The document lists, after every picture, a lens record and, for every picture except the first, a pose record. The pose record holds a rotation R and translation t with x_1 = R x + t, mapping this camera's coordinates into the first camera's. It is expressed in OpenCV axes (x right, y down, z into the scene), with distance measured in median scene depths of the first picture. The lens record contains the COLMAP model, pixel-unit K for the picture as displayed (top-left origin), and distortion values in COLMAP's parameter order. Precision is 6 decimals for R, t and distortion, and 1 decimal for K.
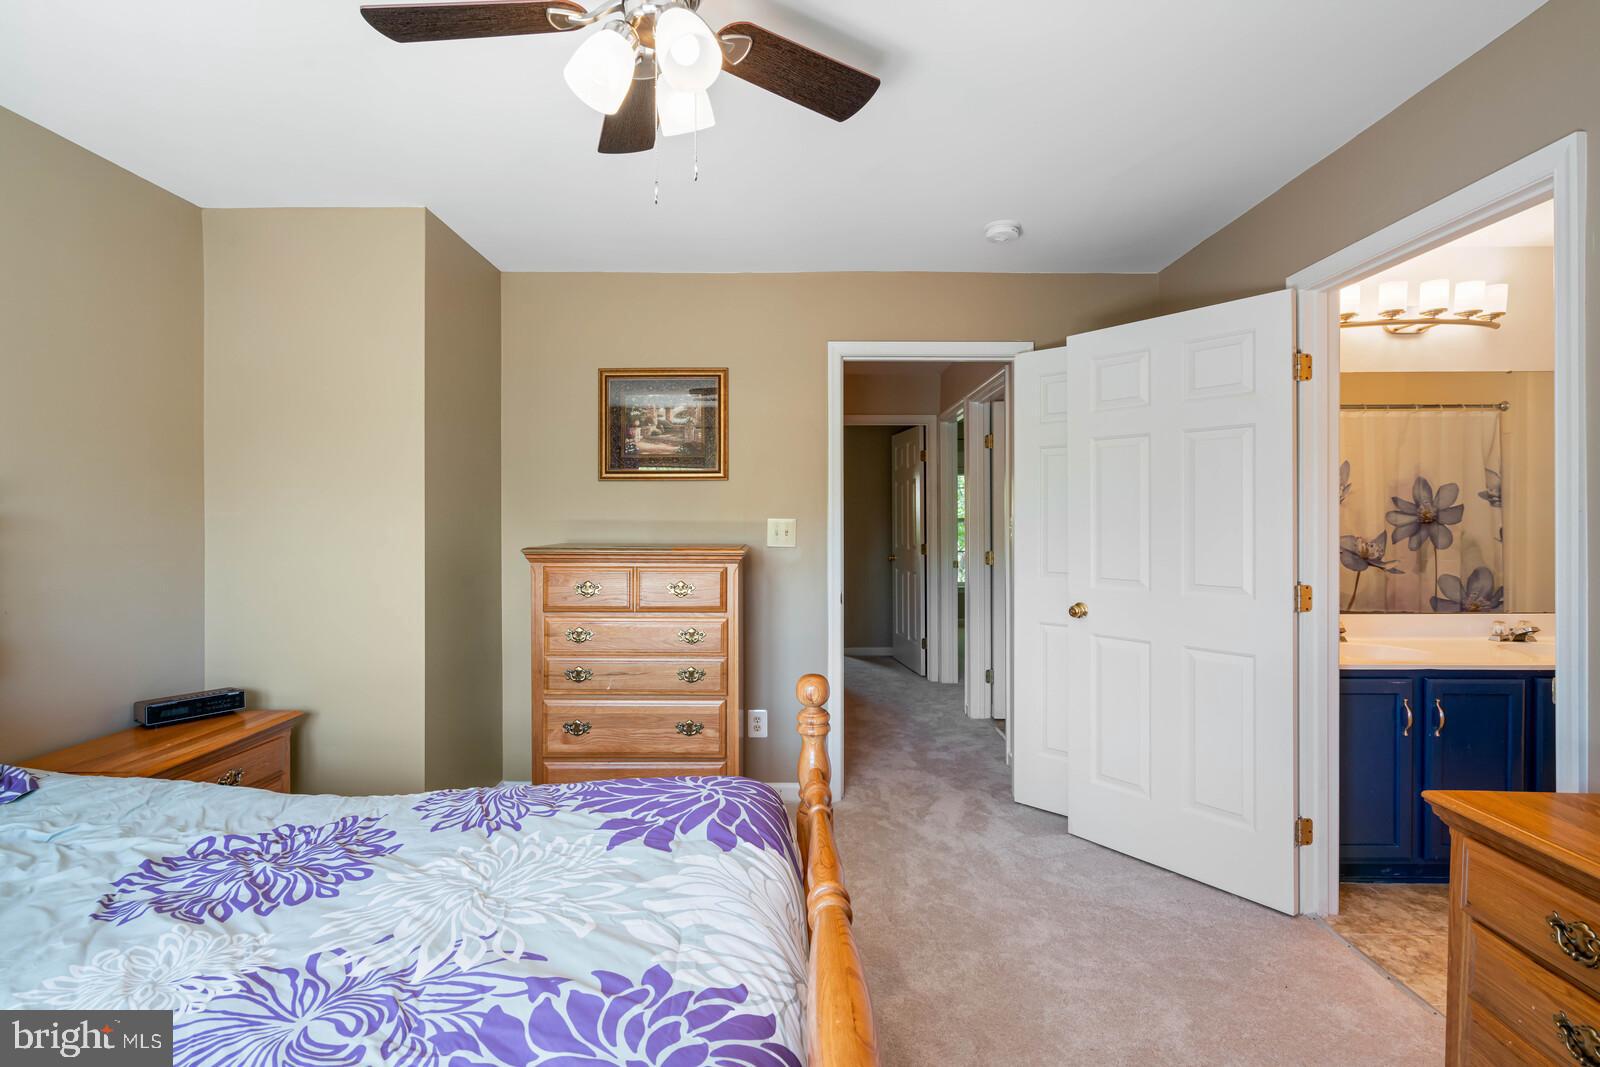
lens RADIAL K [[758.3, 0, 772.6], [0, 758.3, 516.4], [0, 0, 1]] dist [-0.001725, 0.003279]
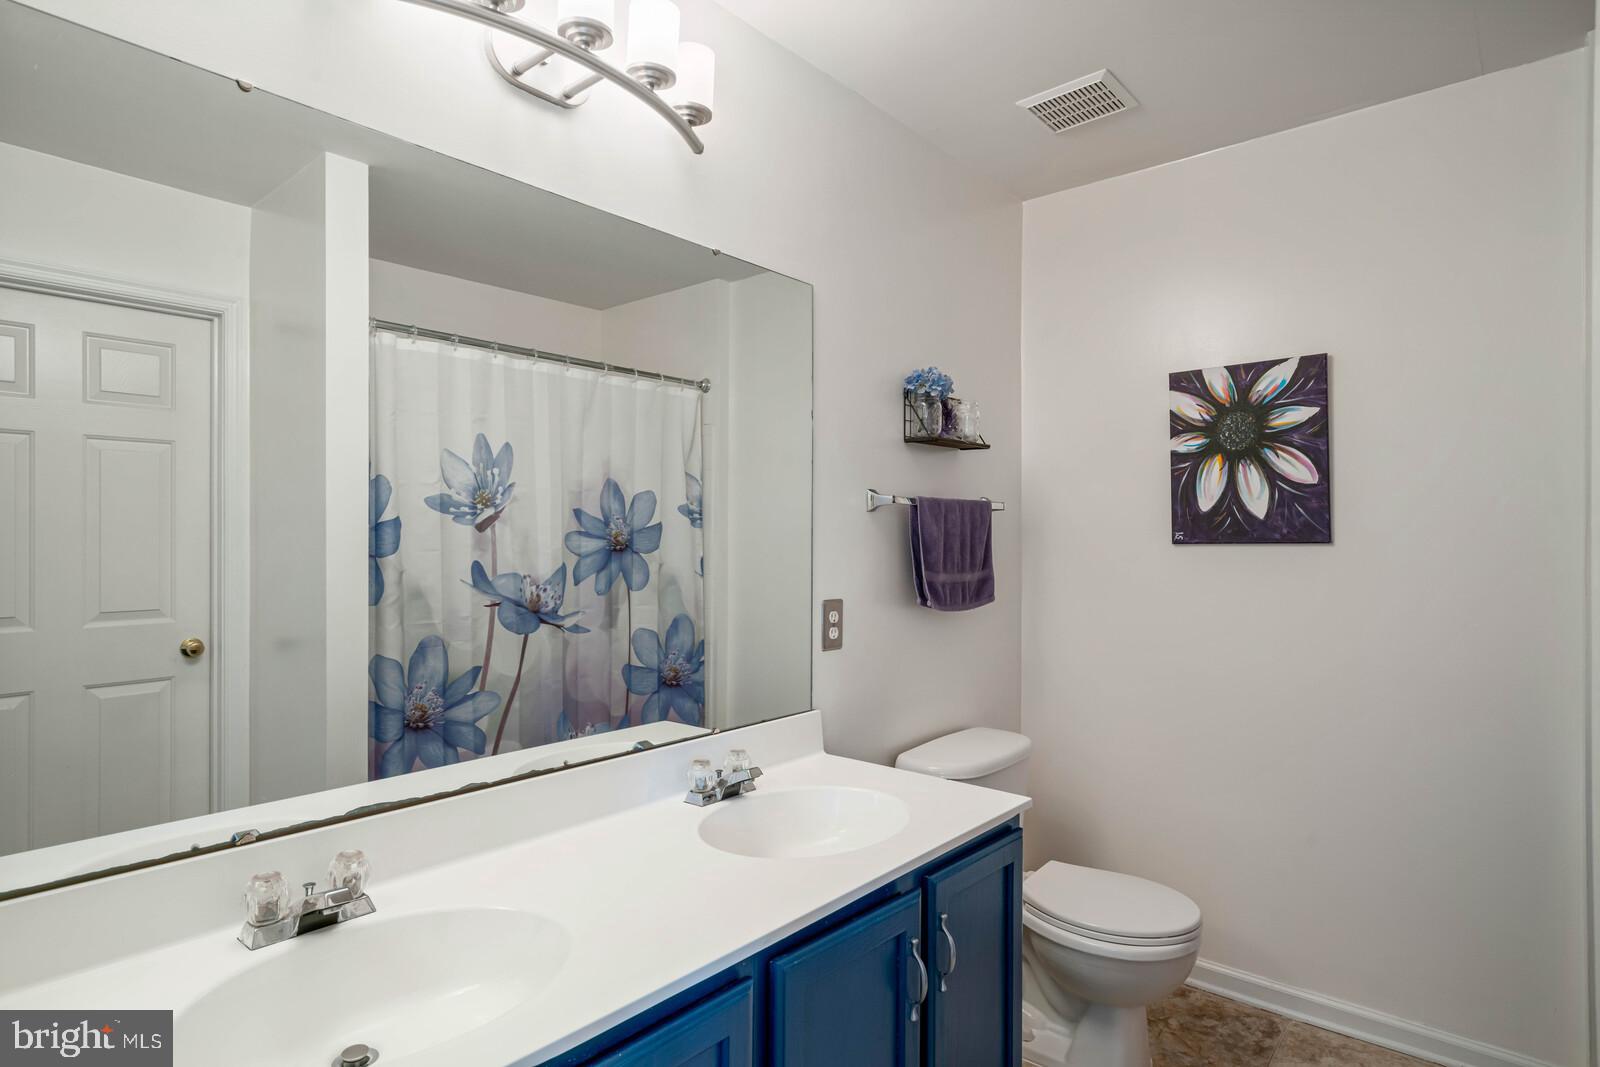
lens RADIAL K [[863.5, 0, 799.9], [0, 863.5, 538.3], [0, 0, 1]] dist [-0.006193, -0.000296]
pose [[0.637131, 0.006395, 0.770729, 0.397638], [-0.001340, 0.999973, -0.007190, 0.003215], [-0.770754, 0.003549, 0.637123, 0.417167]]
